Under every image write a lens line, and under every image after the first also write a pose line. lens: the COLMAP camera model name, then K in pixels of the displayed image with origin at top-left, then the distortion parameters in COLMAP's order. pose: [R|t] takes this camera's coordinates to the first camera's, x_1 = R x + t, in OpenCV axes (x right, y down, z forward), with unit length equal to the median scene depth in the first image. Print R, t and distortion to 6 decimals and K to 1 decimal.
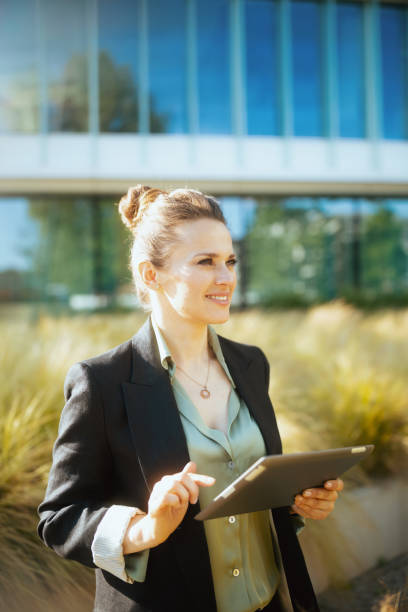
lens RADIAL K [[664.9, 0, 203.3], [0, 664.9, 308.4], [0, 0, 1]] dist [-0.018653, 0.000000]
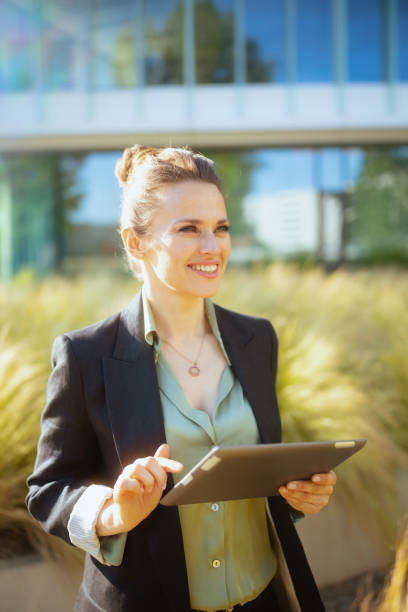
lens RADIAL K [[664.9, 0, 198.6], [0, 664.9, 308.9], [0, 0, 1]] dist [-0.018653, 0.000000]
pose [[0.986541, 0.017010, -0.162625, 0.154524], [-0.005442, 0.997439, 0.071317, -0.024014], [0.163421, -0.069472, 0.984107, 0.090741]]
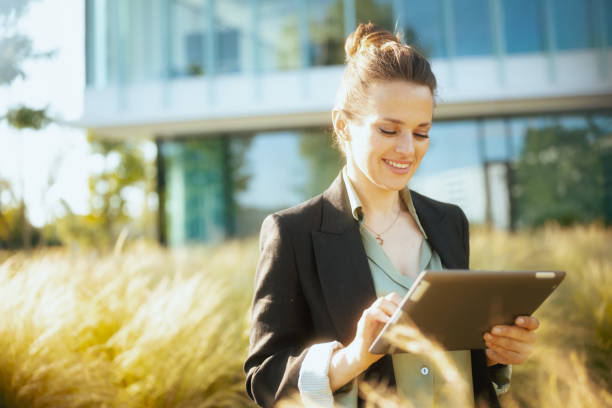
lens RADIAL K [[664.9, 0, 310.9], [0, 664.9, 197.5], [0, 0, 1]] dist [-0.018653, 0.000000]
pose [[0.970177, -0.038445, -0.239329, 0.119530], [0.022371, 0.997329, -0.069524, 0.123458], [0.241363, 0.062096, 0.968446, -0.006743]]
